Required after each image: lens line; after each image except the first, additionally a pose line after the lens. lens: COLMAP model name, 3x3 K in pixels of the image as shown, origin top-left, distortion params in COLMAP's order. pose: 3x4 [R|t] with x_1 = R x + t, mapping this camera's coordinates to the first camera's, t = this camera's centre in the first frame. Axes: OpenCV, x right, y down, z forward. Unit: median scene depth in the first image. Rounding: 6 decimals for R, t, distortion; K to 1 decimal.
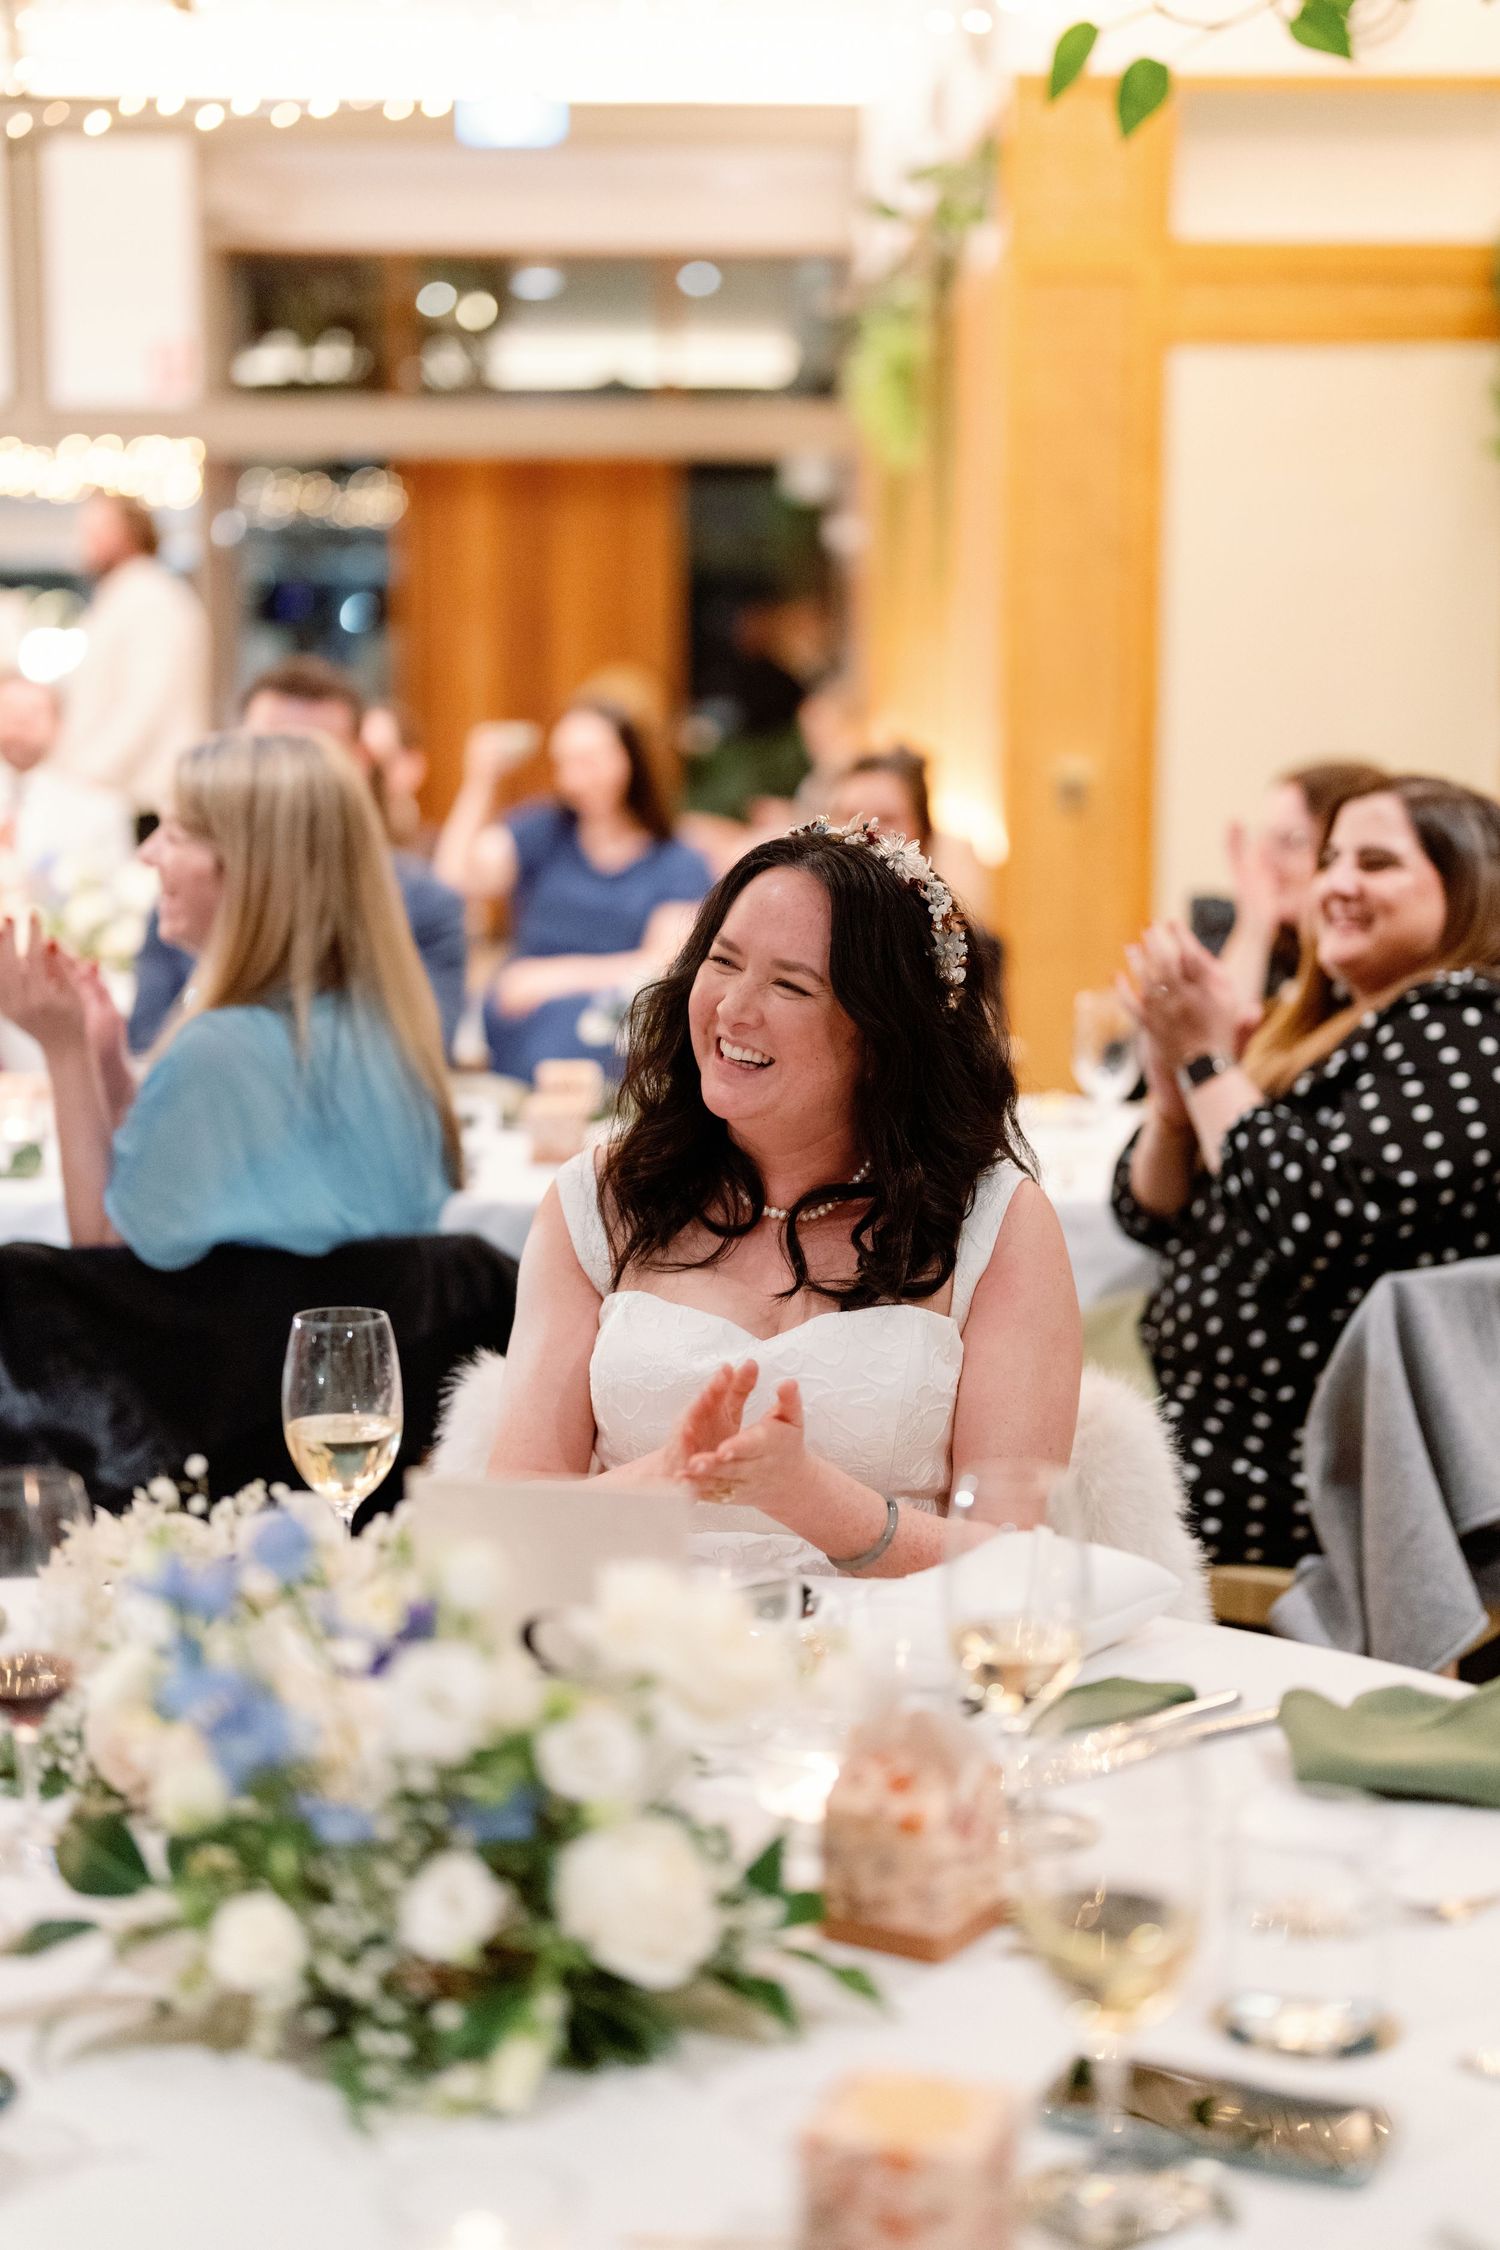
lens RADIAL K [[3051.4, 0, 744.7], [0, 3051.4, 1118.7], [0, 0, 1]] dist [-0.012971, 0.000000]
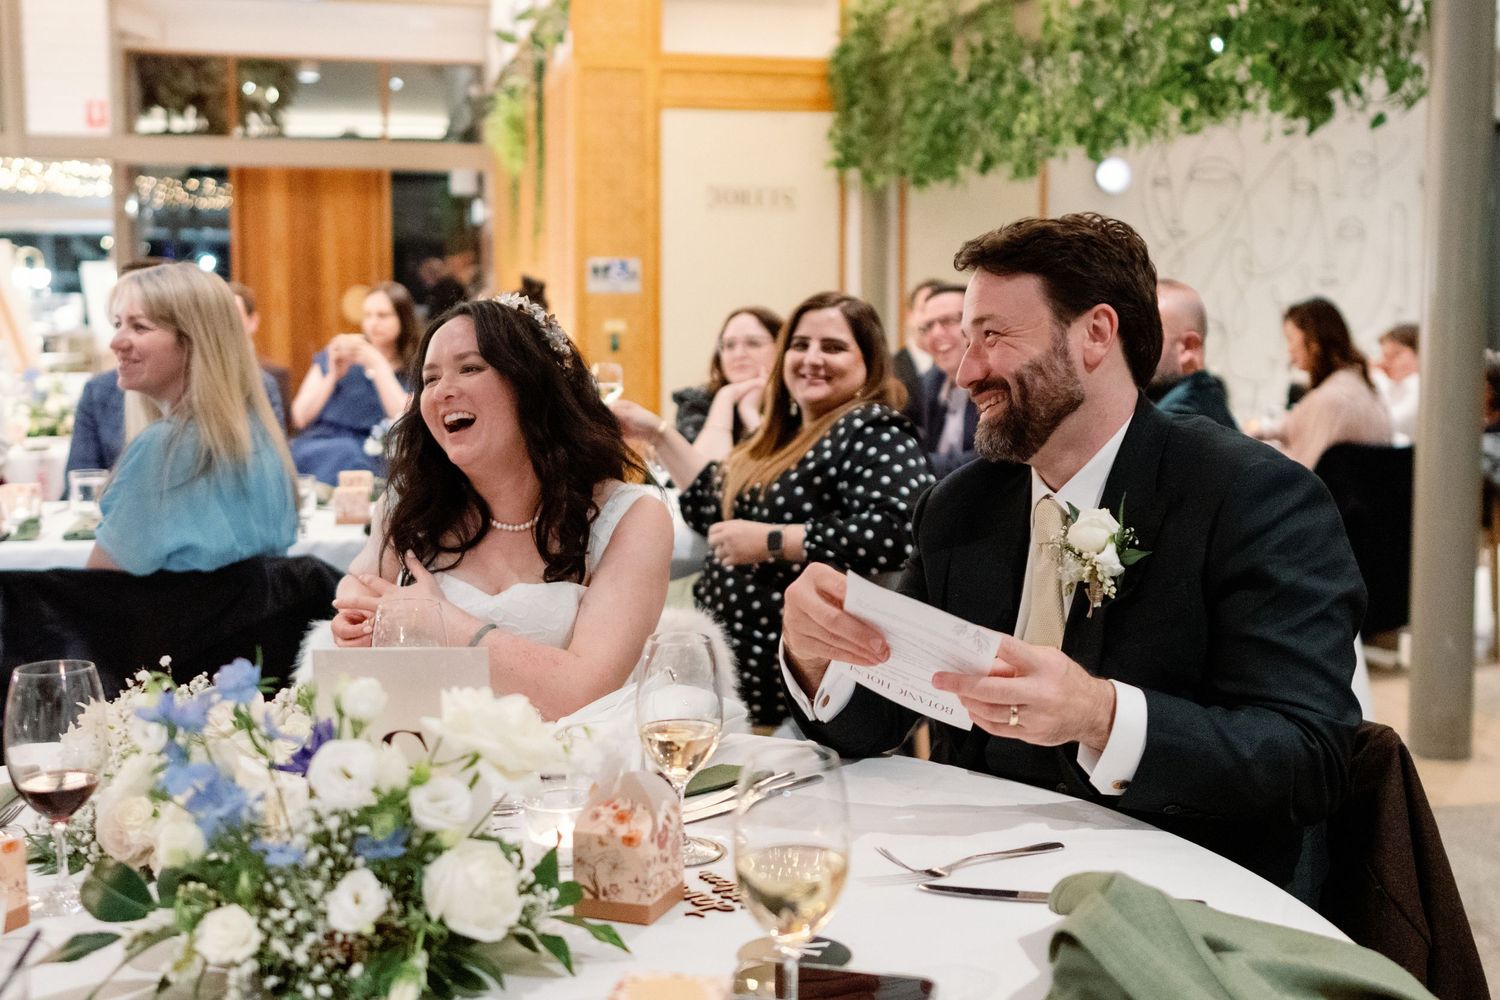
lens RADIAL K [[1592.0, 0, 755.9], [0, 1592.0, 497.7], [0, 0, 1]] dist [-0.026164, 0.000000]
pose [[0.977261, -0.018722, 0.211211, -0.032856], [0.025883, 0.999178, -0.031189, 0.040773], [-0.210453, 0.035946, 0.976943, 0.072412]]
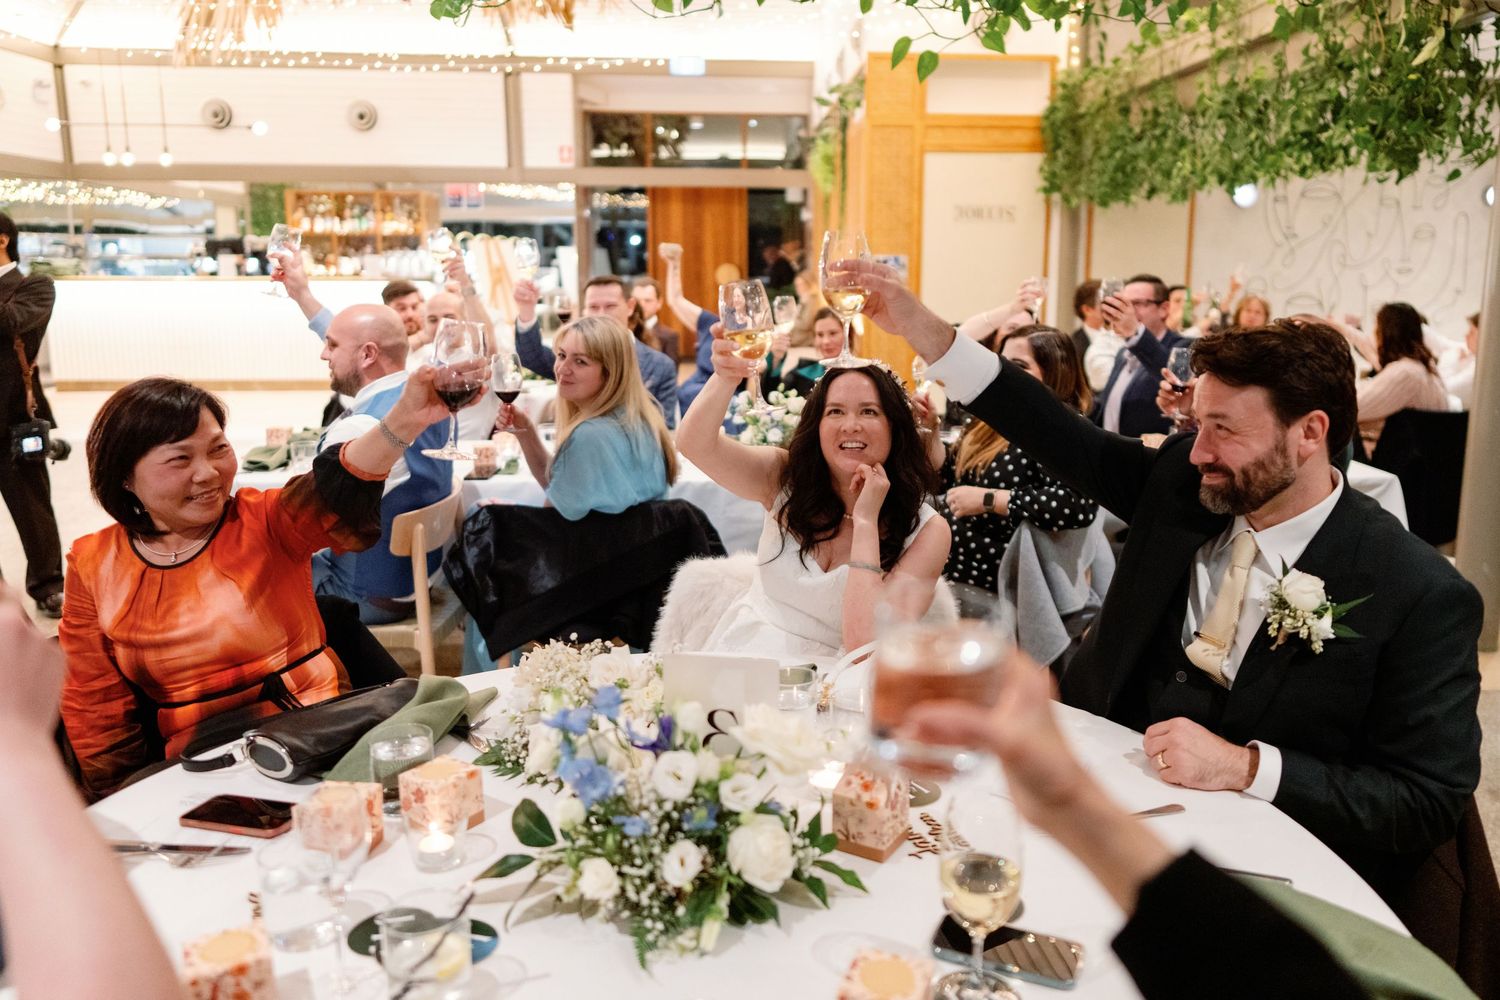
lens RADIAL K [[1024.8, 0, 801.7], [0, 1024.8, 449.6], [0, 0, 1]] dist [-0.019478, -0.002414]
pose [[0.999358, -0.003350, 0.035670, -0.016171], [0.001733, 0.998973, 0.045268, -0.048818], [-0.035785, -0.045177, 0.998338, 0.115345]]
